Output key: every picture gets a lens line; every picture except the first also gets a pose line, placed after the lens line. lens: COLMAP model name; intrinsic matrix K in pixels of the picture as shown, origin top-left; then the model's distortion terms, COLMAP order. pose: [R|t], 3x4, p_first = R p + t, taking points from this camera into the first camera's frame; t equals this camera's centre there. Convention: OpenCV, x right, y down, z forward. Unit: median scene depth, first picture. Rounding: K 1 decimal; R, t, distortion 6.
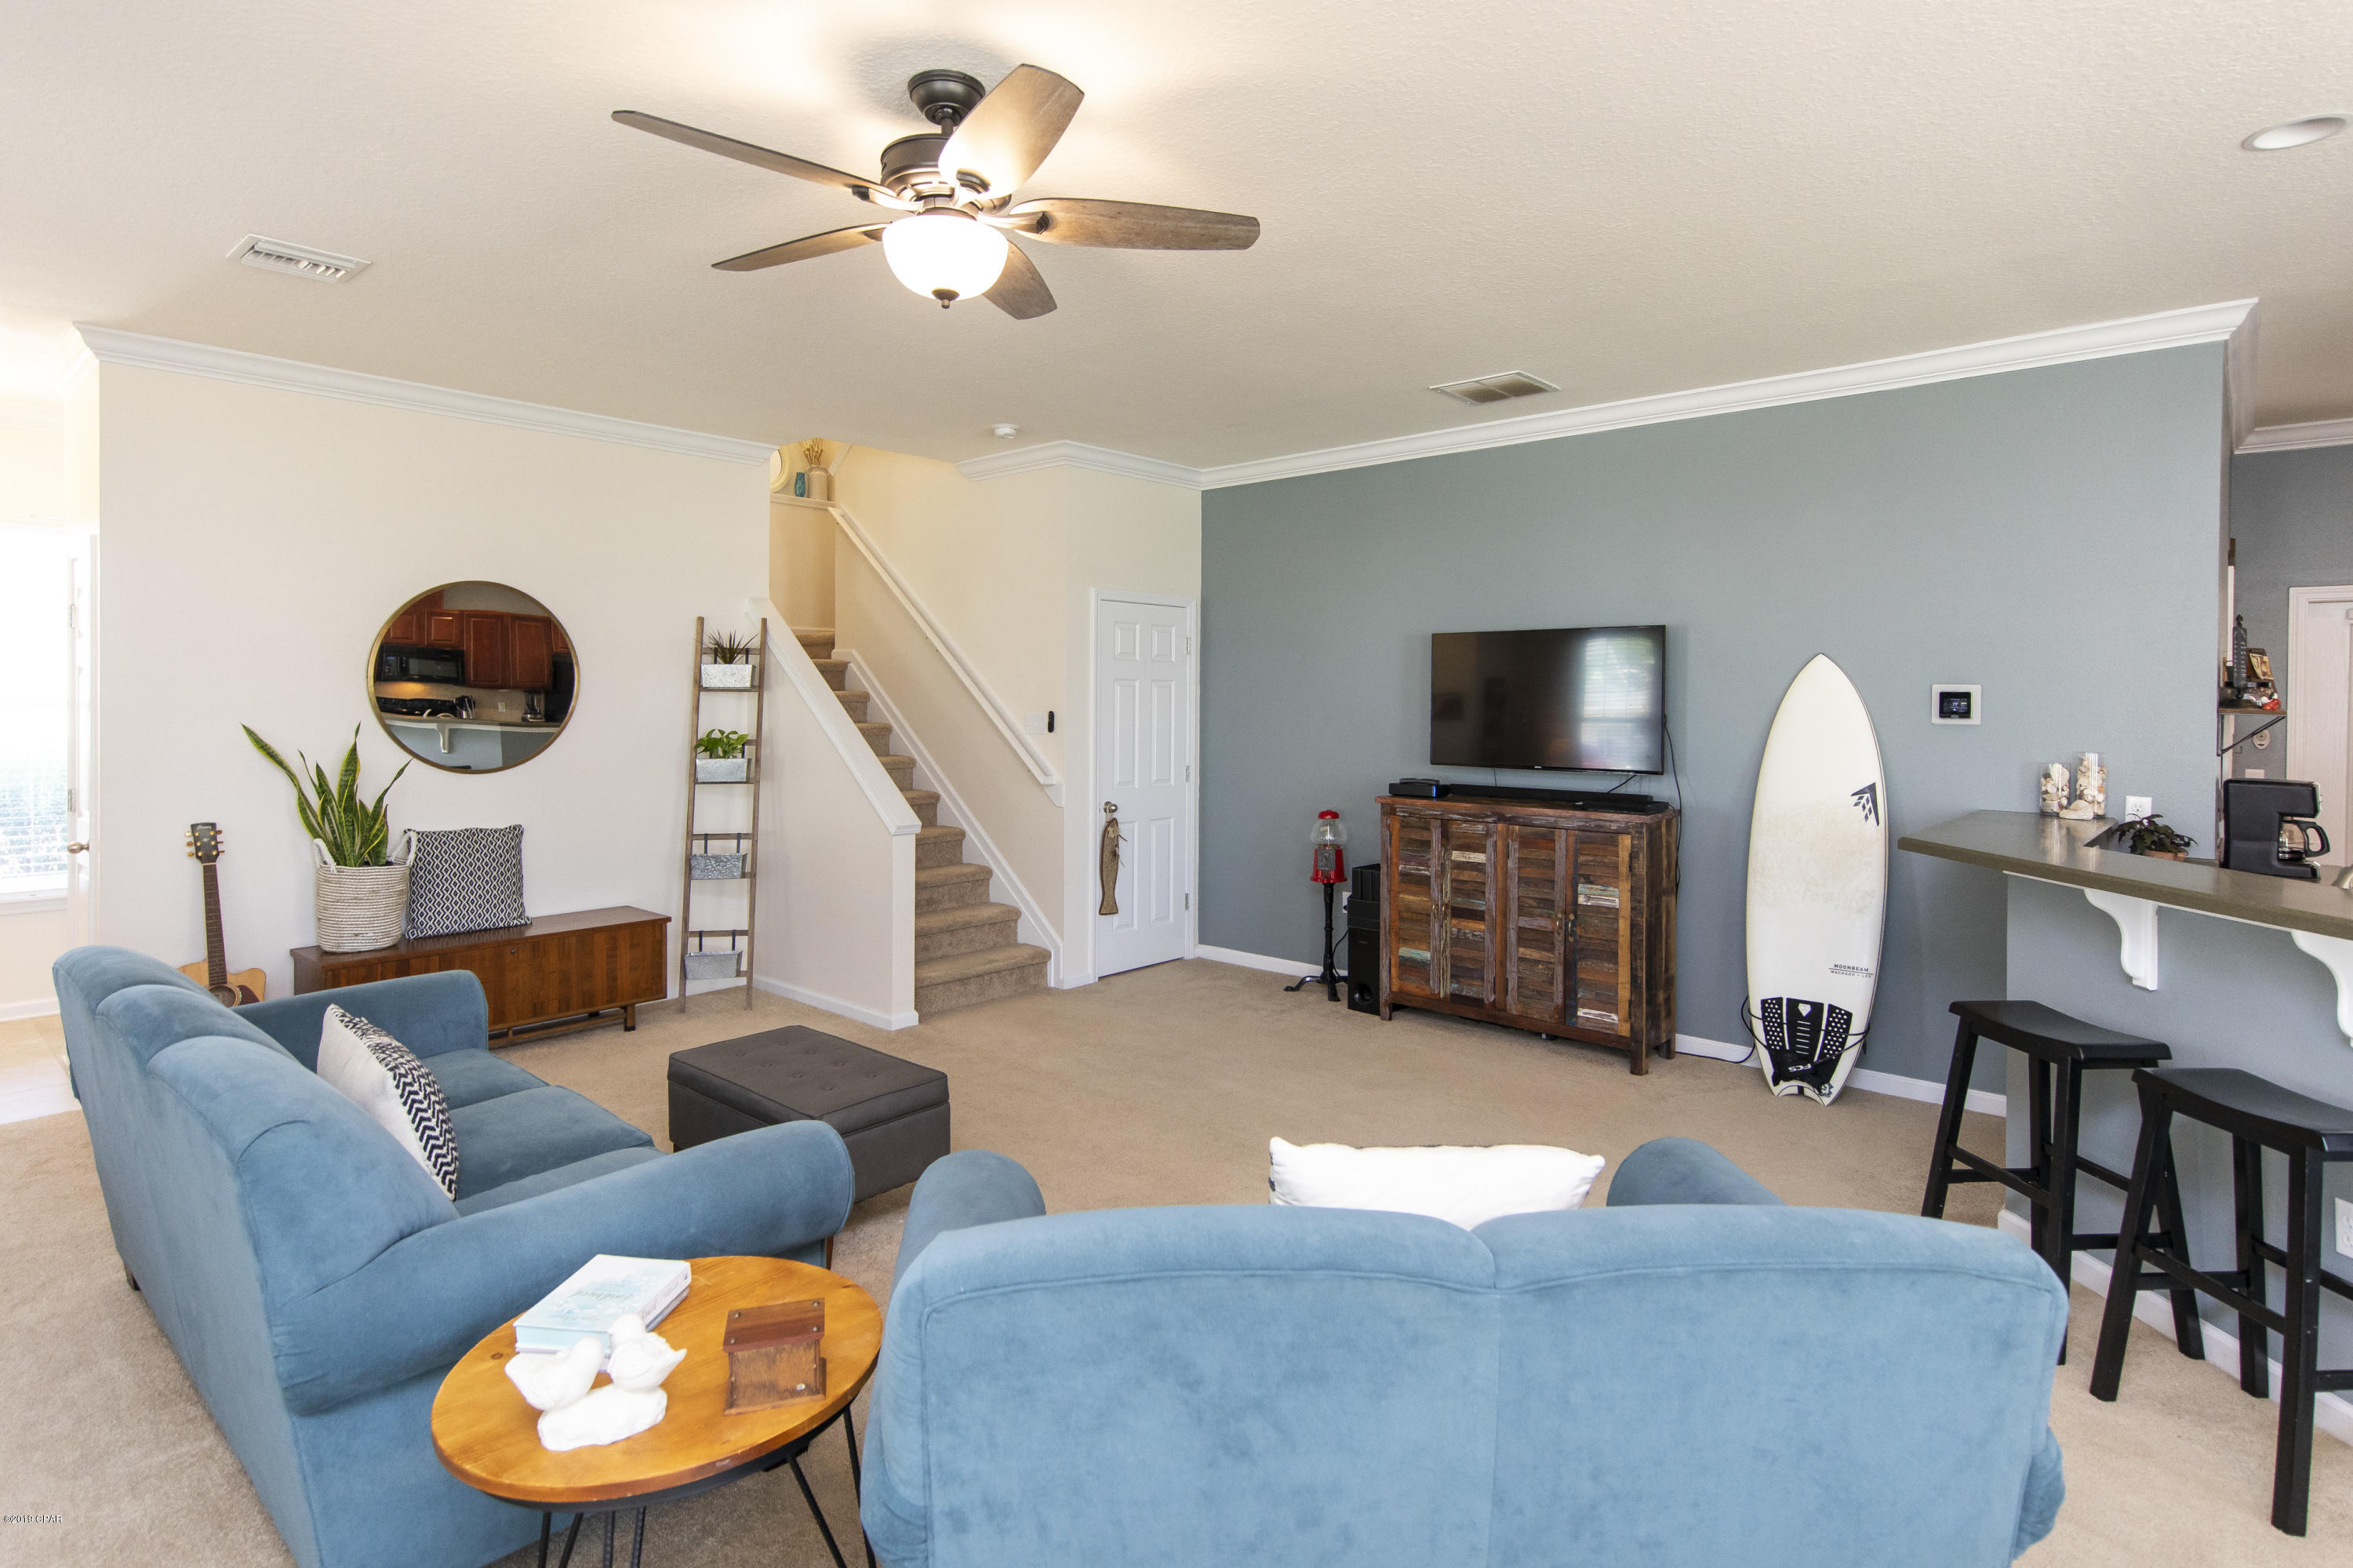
lens RADIAL K [[1191.0, 0, 1198.2], [0, 1191.0, 709.7], [0, 0, 1]] dist [0.008627, 0.000272]
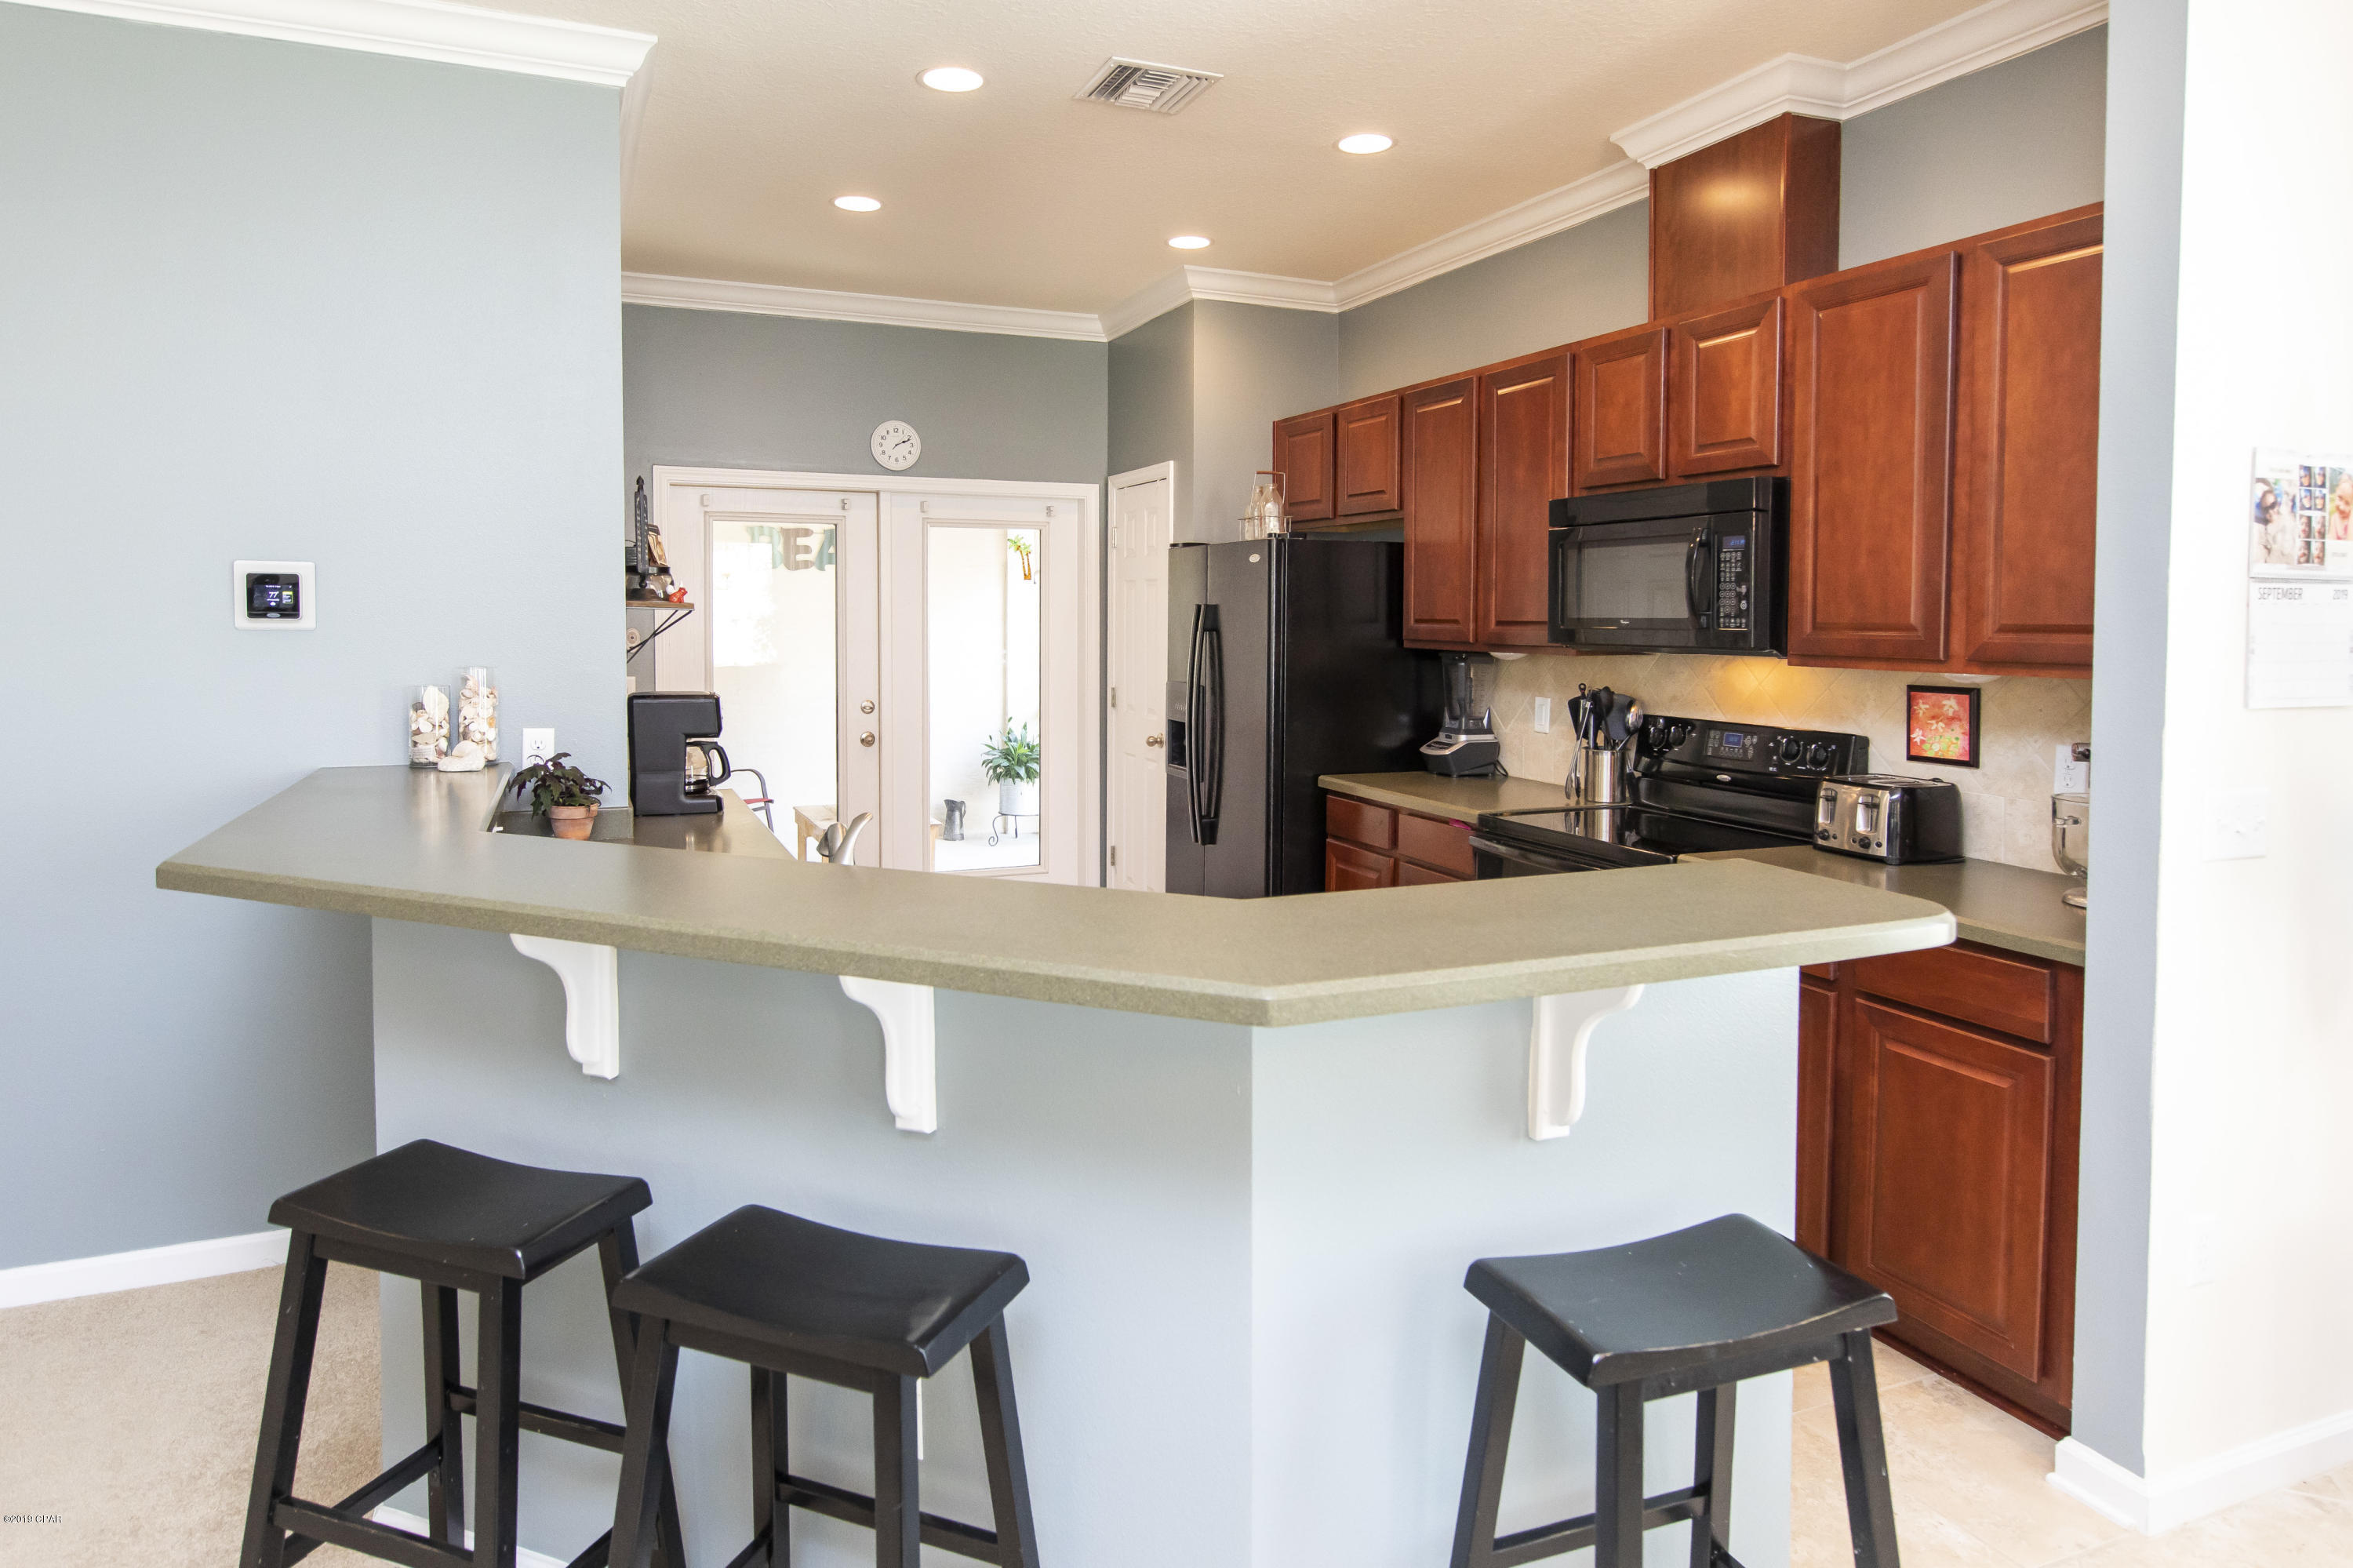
lens RADIAL K [[1406.1, 0, 1130.5], [0, 1406.1, 673.0], [0, 0, 1]] dist [-0.004010, -0.000044]
pose [[0.453476, -0.044565, 0.890153, 0.202279], [0.010645, 0.998949, 0.044588, 0.007451], [-0.891205, -0.010744, 0.453474, 0.301907]]
